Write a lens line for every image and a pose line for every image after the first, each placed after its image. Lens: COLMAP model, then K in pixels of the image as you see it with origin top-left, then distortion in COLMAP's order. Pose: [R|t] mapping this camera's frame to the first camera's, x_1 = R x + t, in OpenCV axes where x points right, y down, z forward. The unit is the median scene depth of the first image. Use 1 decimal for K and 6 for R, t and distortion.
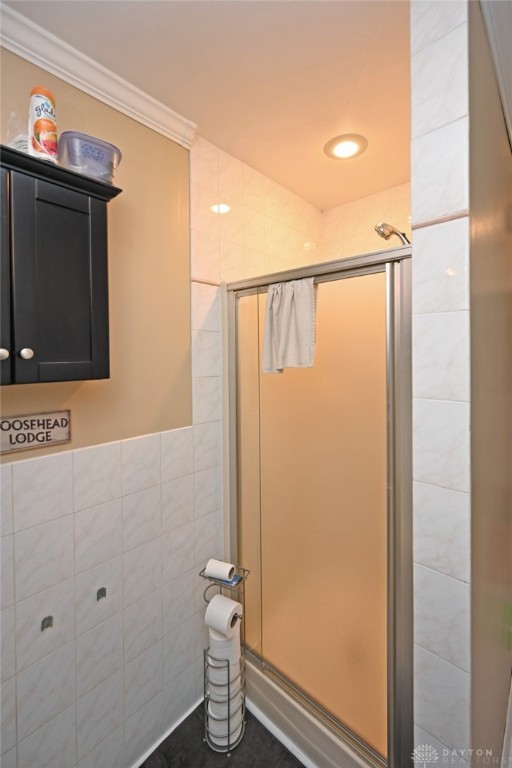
lens RADIAL K [[315.7, 0, 258.7], [0, 315.7, 348.9], [0, 0, 1]] dist [-0.002142, -0.000006]
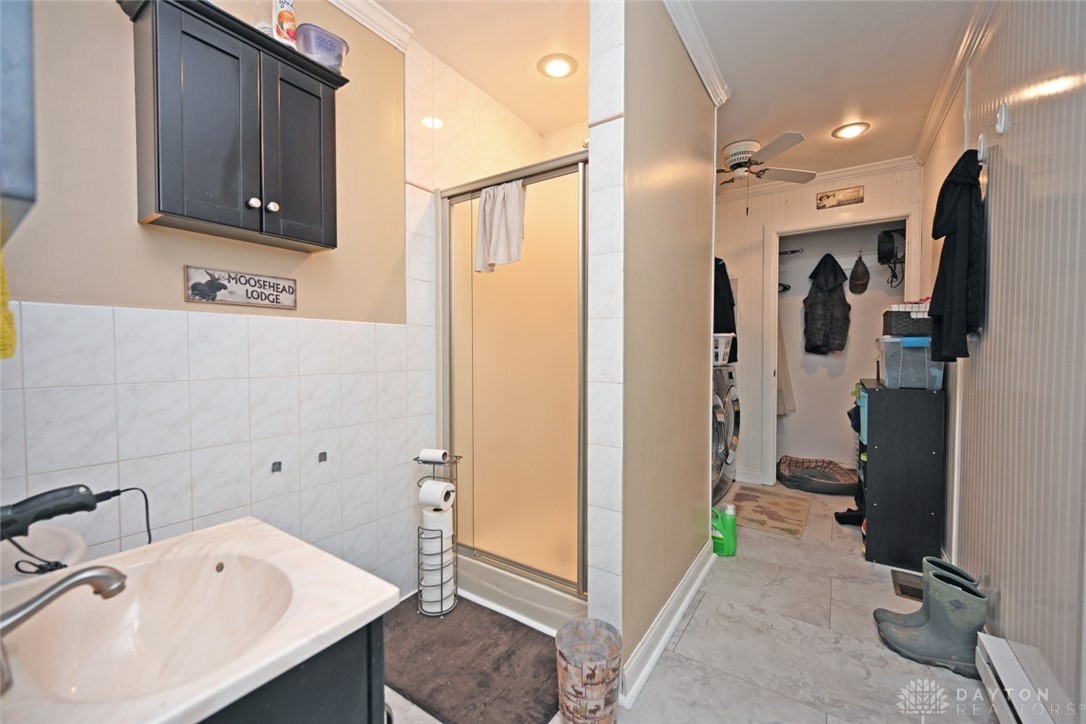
lens RADIAL K [[446.4, 0, 538.2], [0, 446.4, 366.6], [0, 0, 1]] dist [-0.002142, -0.000006]
pose [[0.991076, 0.005756, 0.133176, 0.025127], [-0.007323, 0.999910, 0.011279, 0.400488], [-0.133099, -0.012153, 0.991028, -0.550948]]
